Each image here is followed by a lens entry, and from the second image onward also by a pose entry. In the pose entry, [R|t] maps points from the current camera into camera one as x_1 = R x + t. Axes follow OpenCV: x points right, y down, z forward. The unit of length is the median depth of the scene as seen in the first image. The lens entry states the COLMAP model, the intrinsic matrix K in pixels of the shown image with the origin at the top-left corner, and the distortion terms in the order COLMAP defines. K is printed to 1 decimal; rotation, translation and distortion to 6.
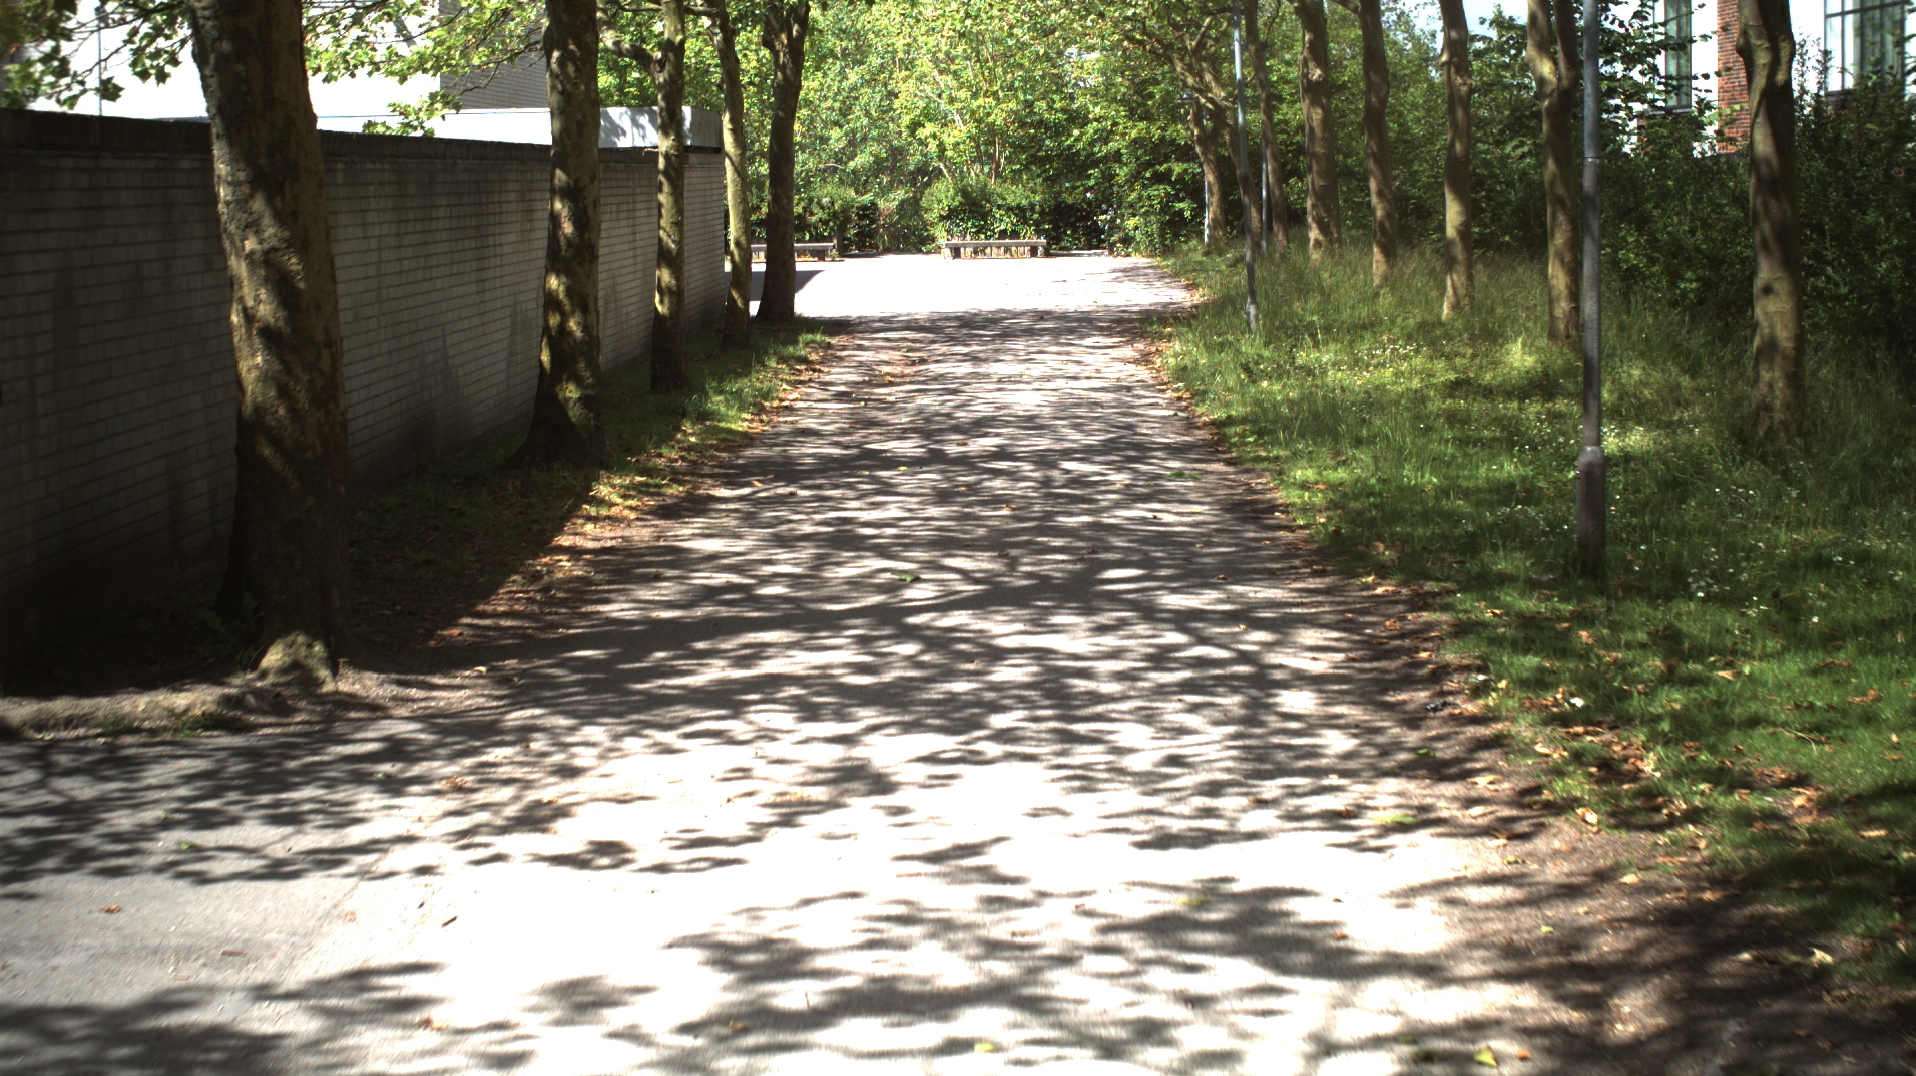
lens RADIAL K [[5364.0, 0, 958.0], [0, 5364.0, 538.0], [0, 0, 1]] dist [-0.520090, 1.207702]
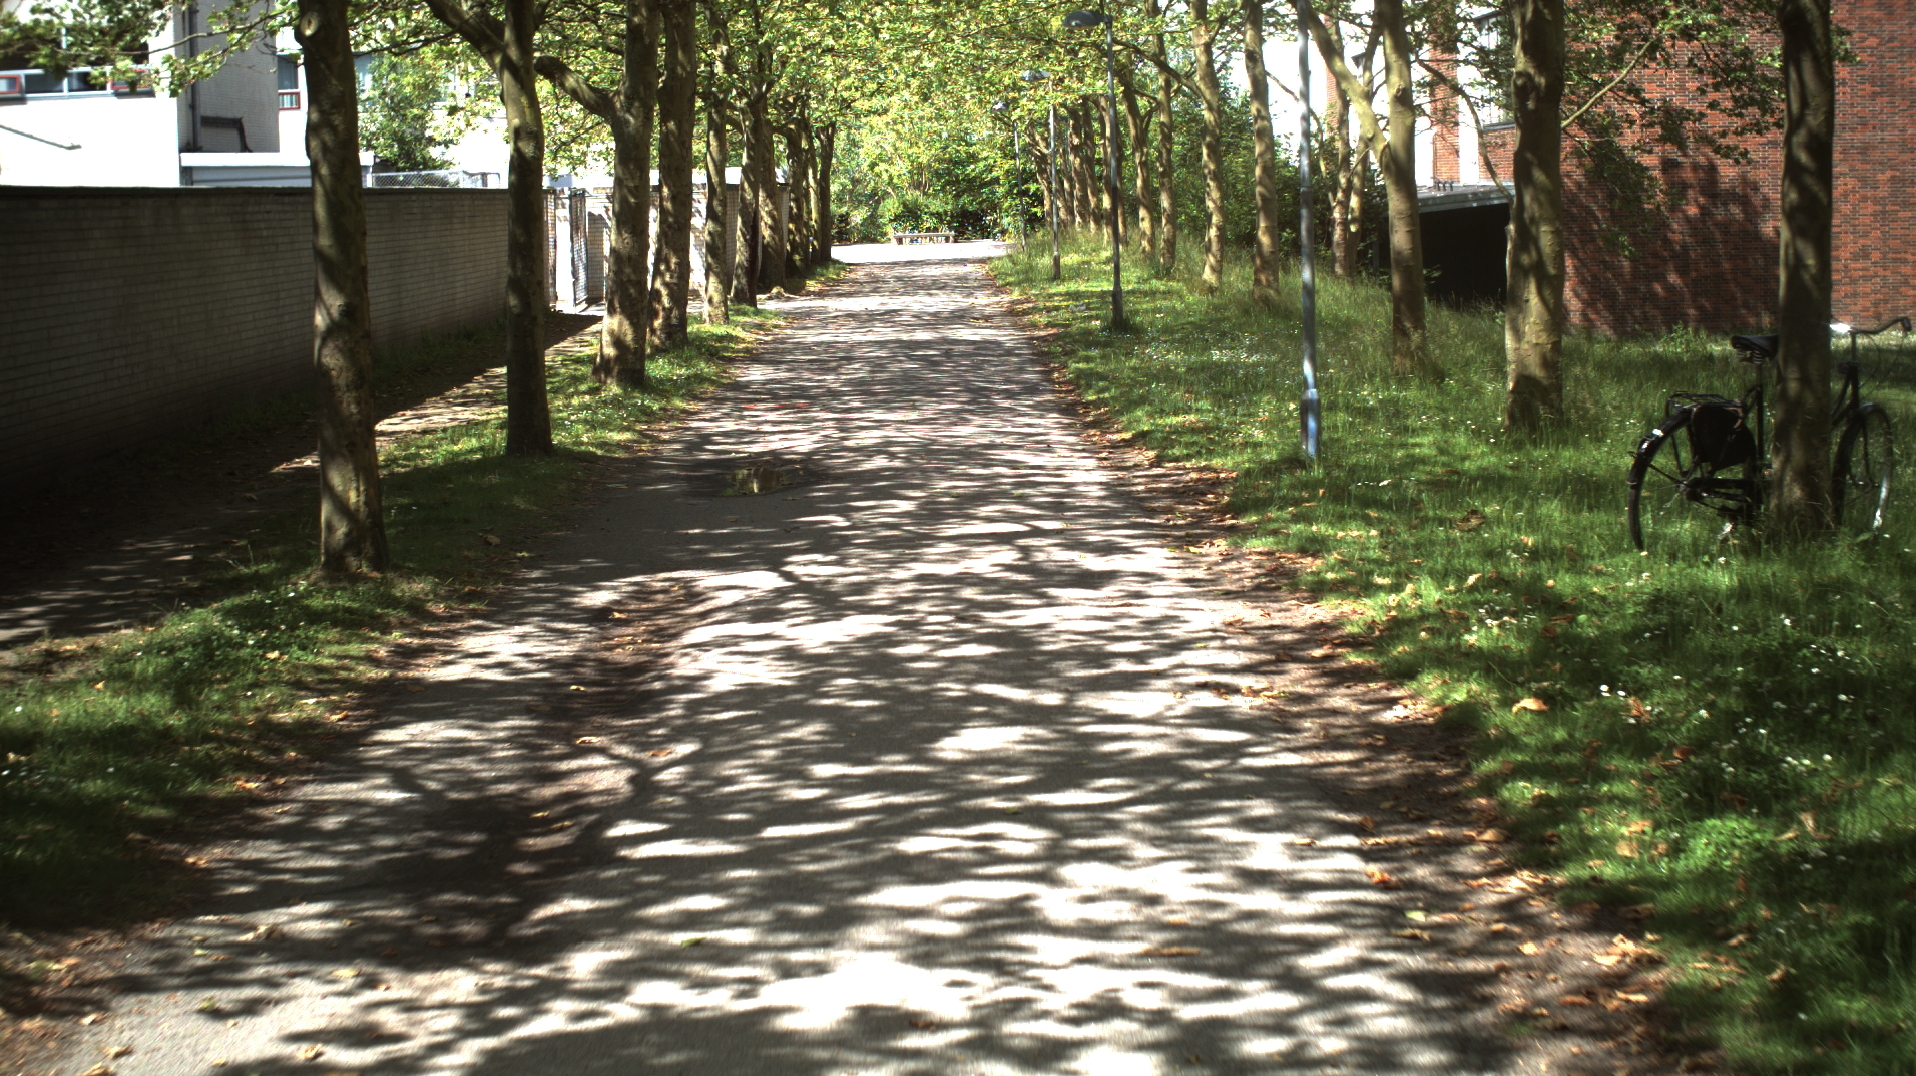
lens RADIAL K [[5364.0, 0, 958.0], [0, 5364.0, 538.0], [0, 0, 1]] dist [-0.520090, 1.207702]
pose [[0.999725, -0.020738, 0.010920, -0.003942], [0.020780, 0.999777, -0.003681, 0.071593], [-0.010842, 0.003907, 0.999934, -1.043061]]
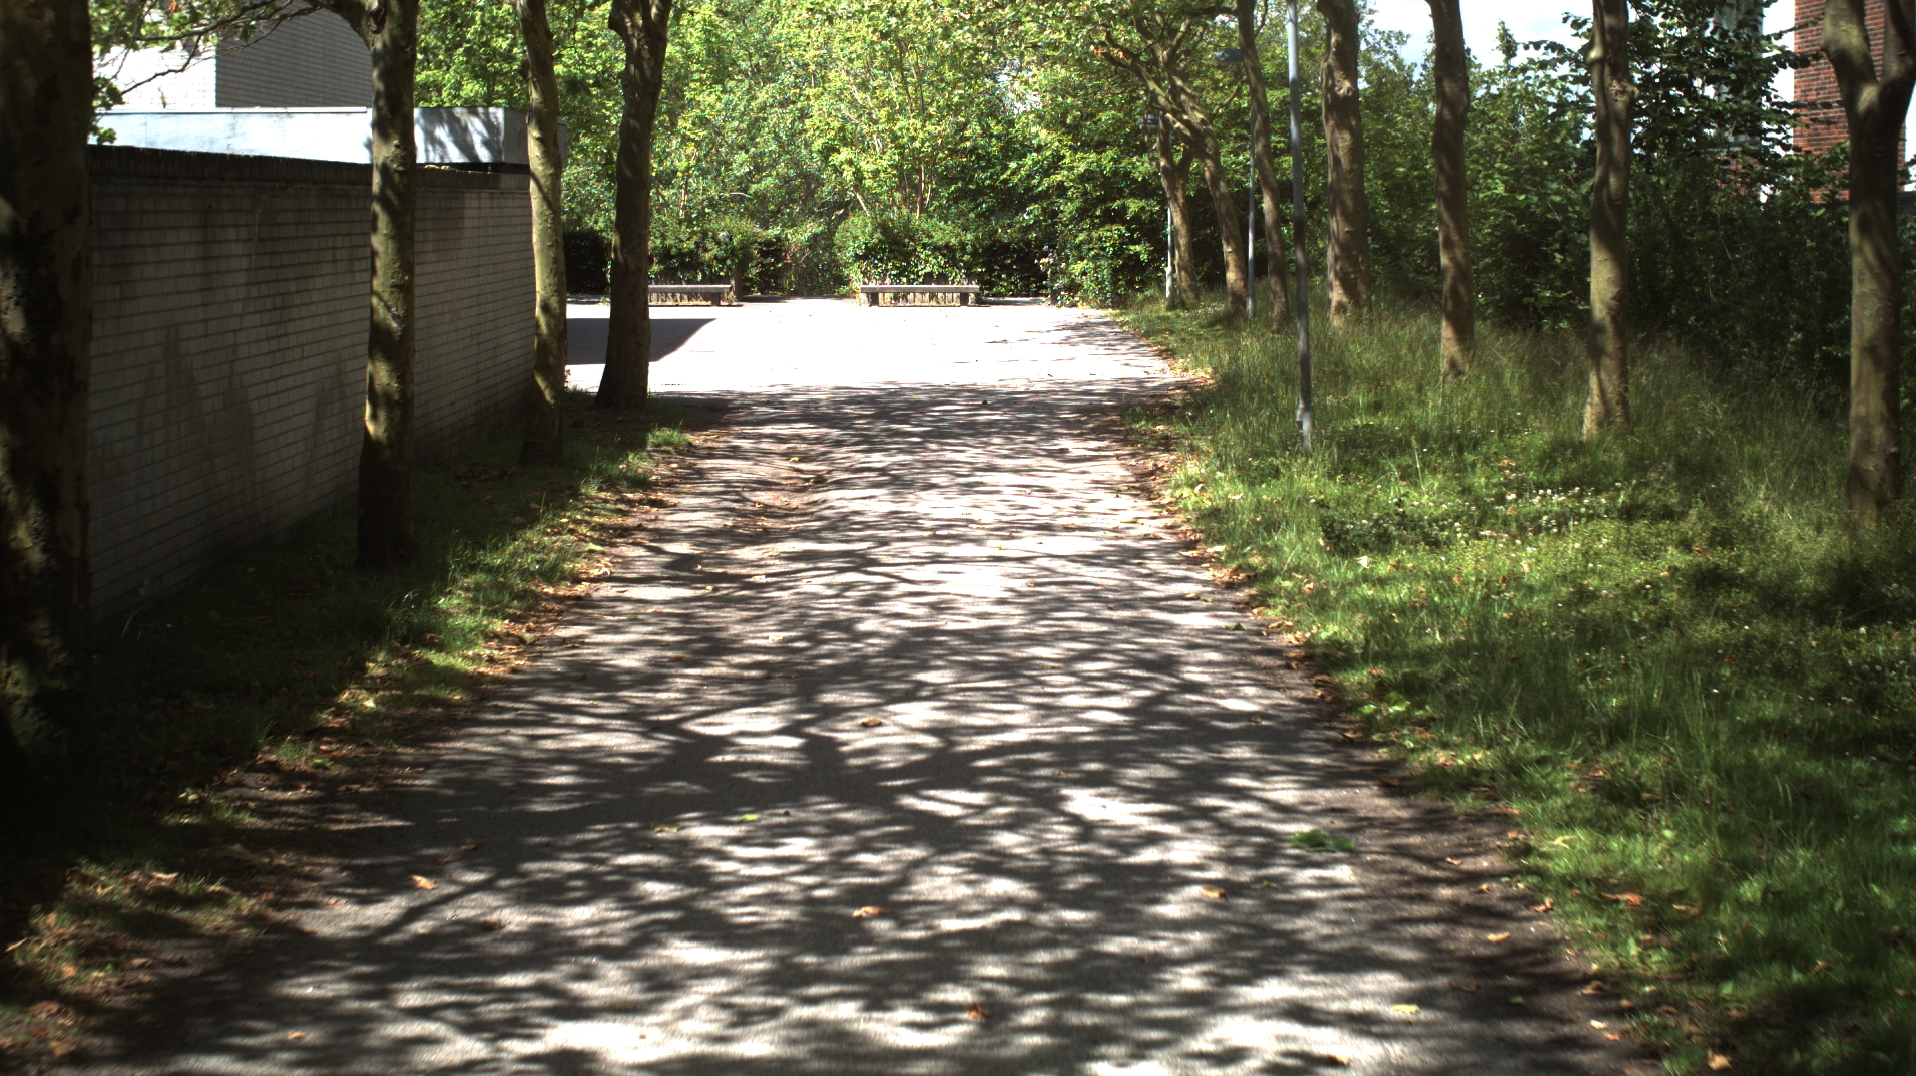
lens RADIAL K [[5364.0, 0, 958.0], [0, 5364.0, 538.0], [0, 0, 1]] dist [-0.520090, 1.207702]
pose [[0.999705, 0.018235, 0.016023, 0.000261], [-0.018140, 0.999817, -0.006058, -0.016192], [-0.016131, 0.005765, 0.999853, 0.230985]]
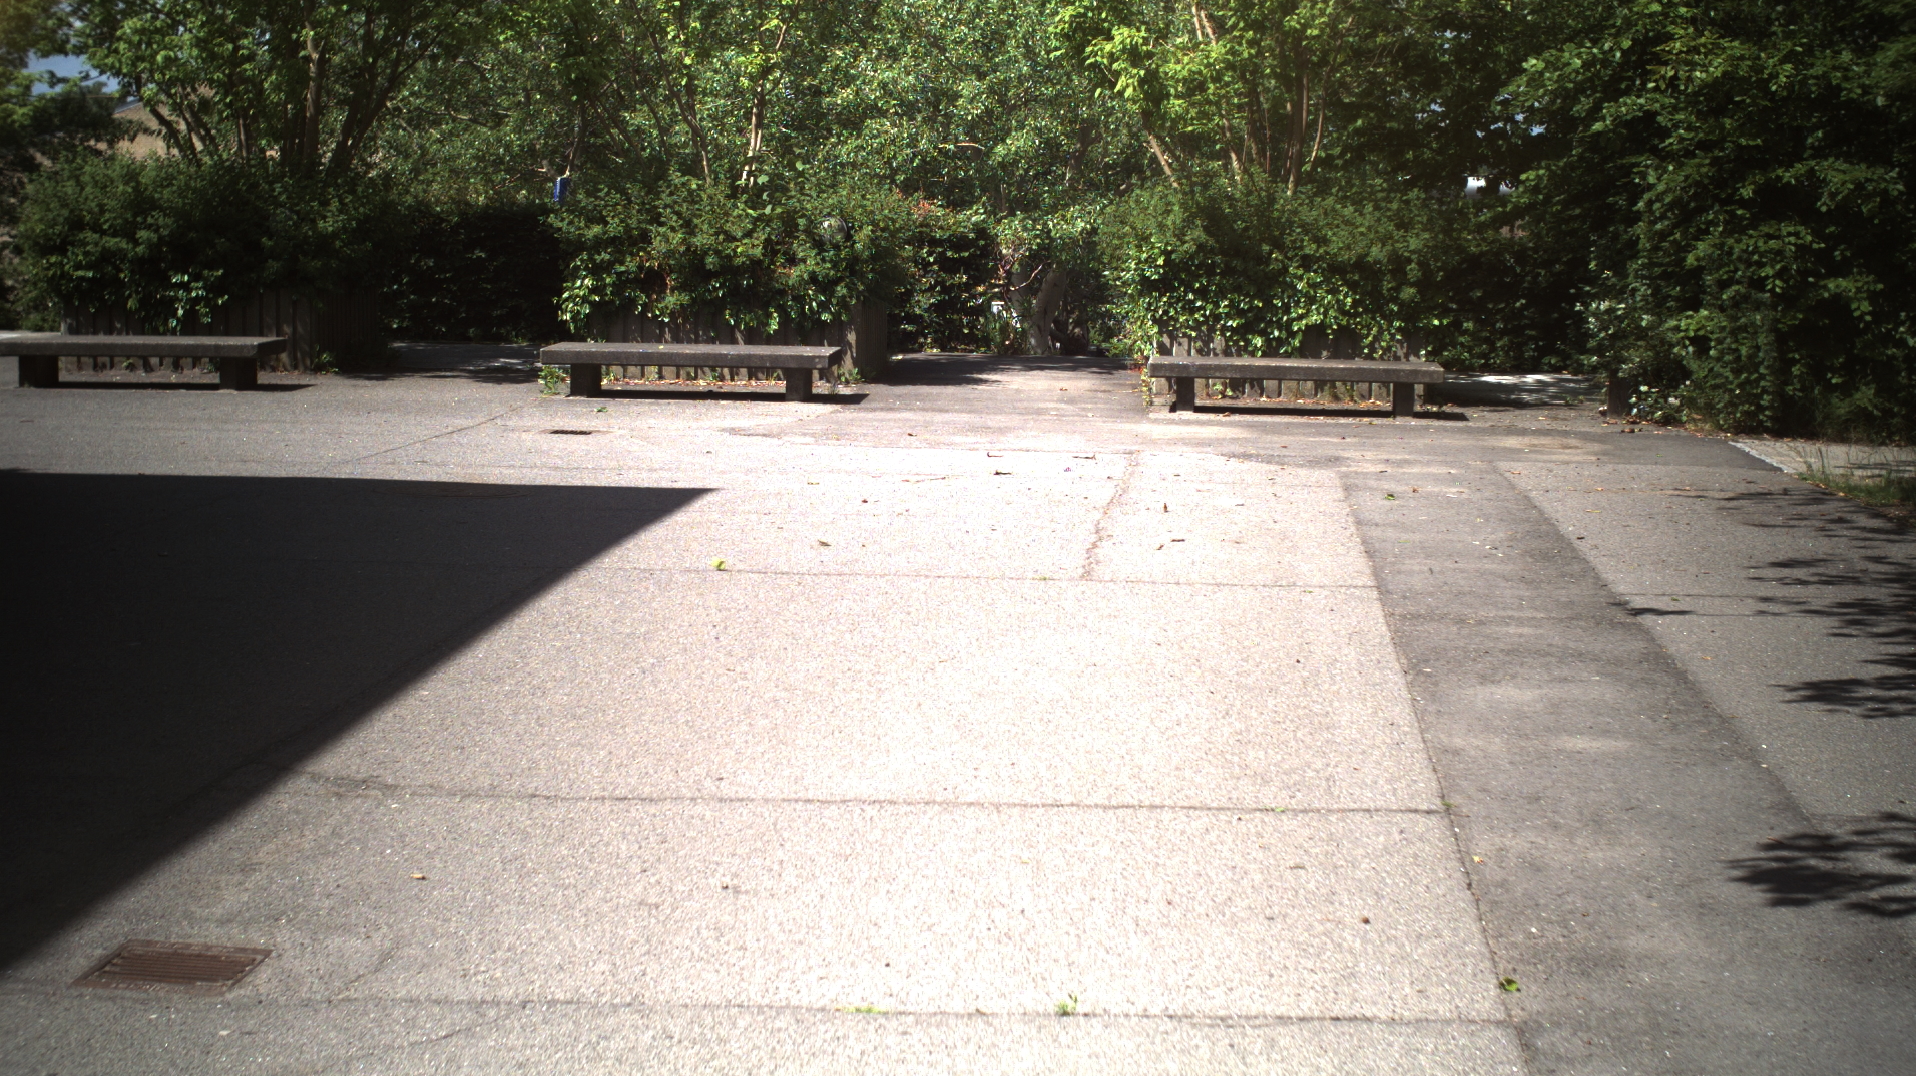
lens RADIAL K [[5373.5, 0, 1058.7], [0, 5373.5, 607.1], [0, 0, 1]] dist [-0.435915, 0.014284]
pose [[0.998970, 0.039570, -0.022212, -0.000072], [-0.039260, 0.999127, 0.014250, -0.070459], [0.022756, -0.013363, 0.999652, 1.043335]]
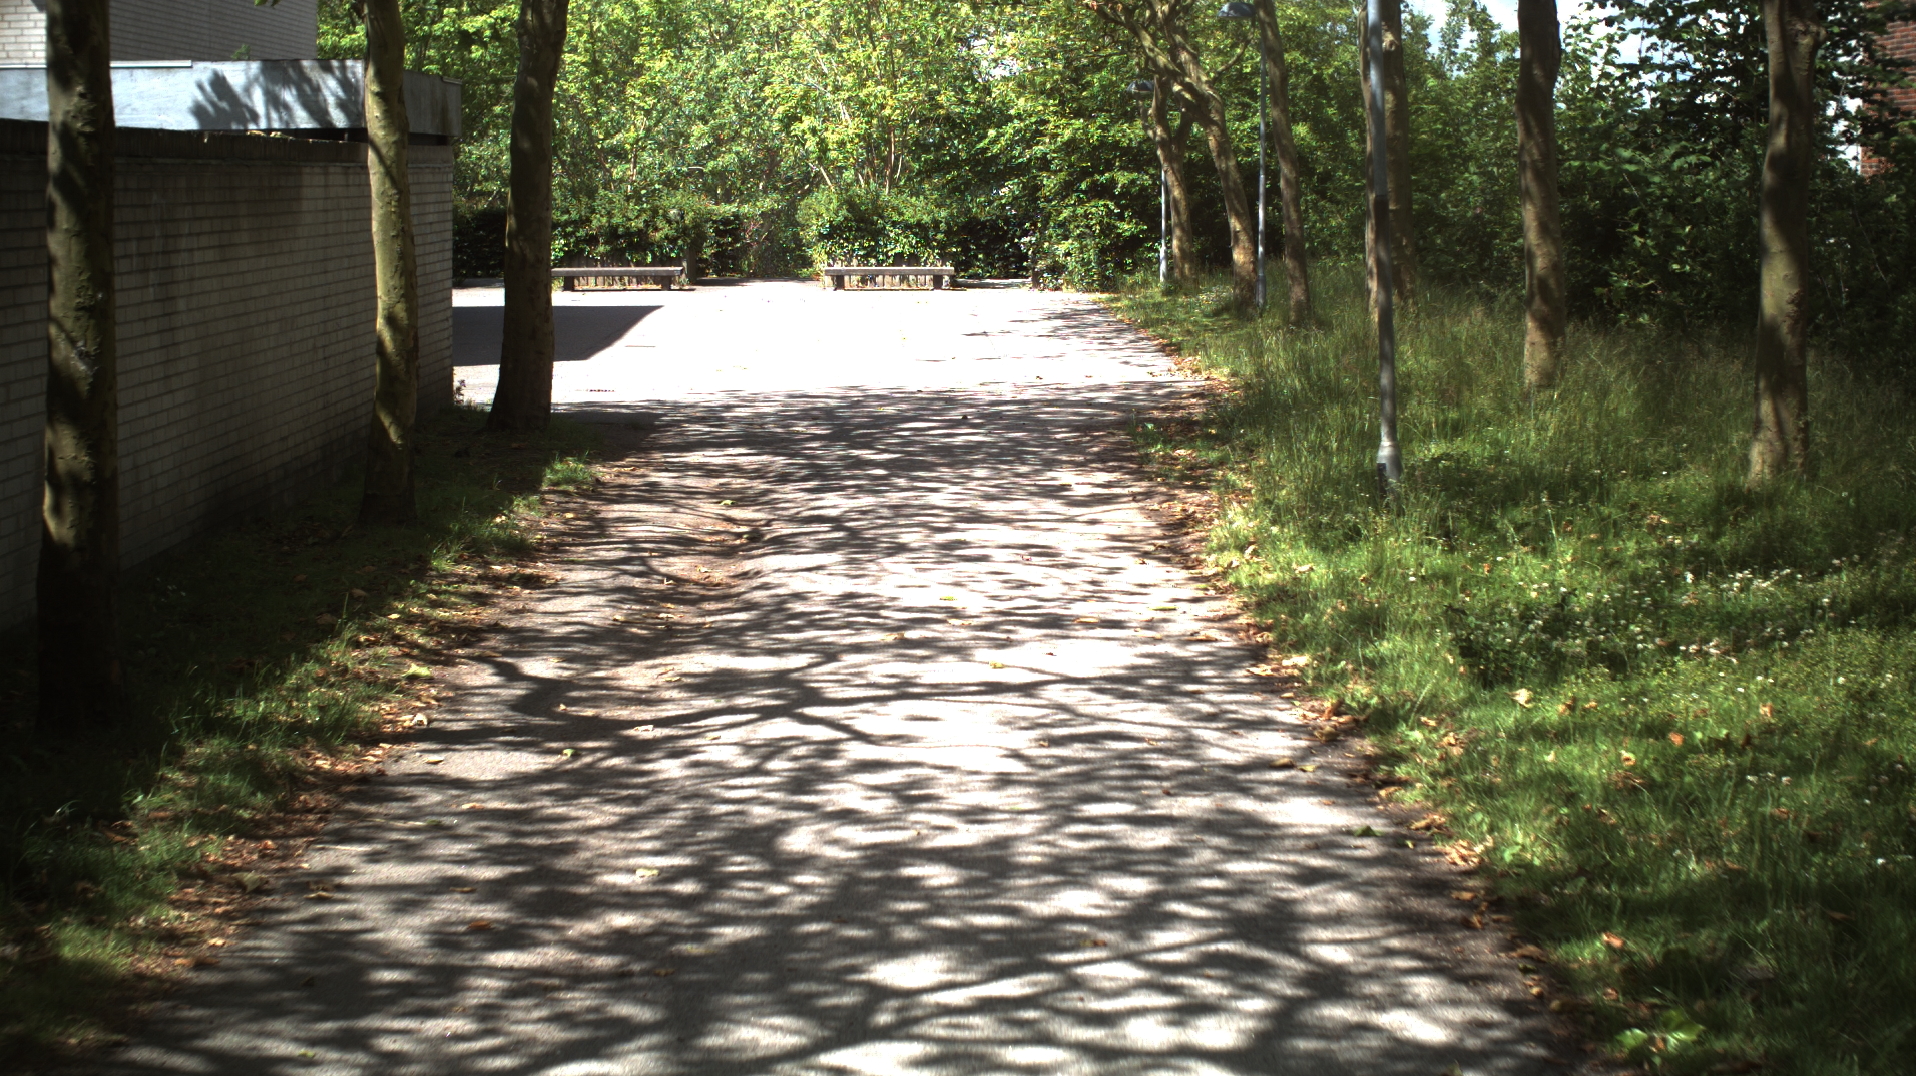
lens RADIAL K [[5364.0, 0, 958.0], [0, 5364.0, 538.0], [0, 0, 1]] dist [-0.520090, 1.207702]
pose [[0.999654, 0.015541, 0.021202, 0.001753], [-0.015518, 0.999879, -0.001216, -0.024277], [-0.021218, 0.000886, 0.999774, 0.347492]]
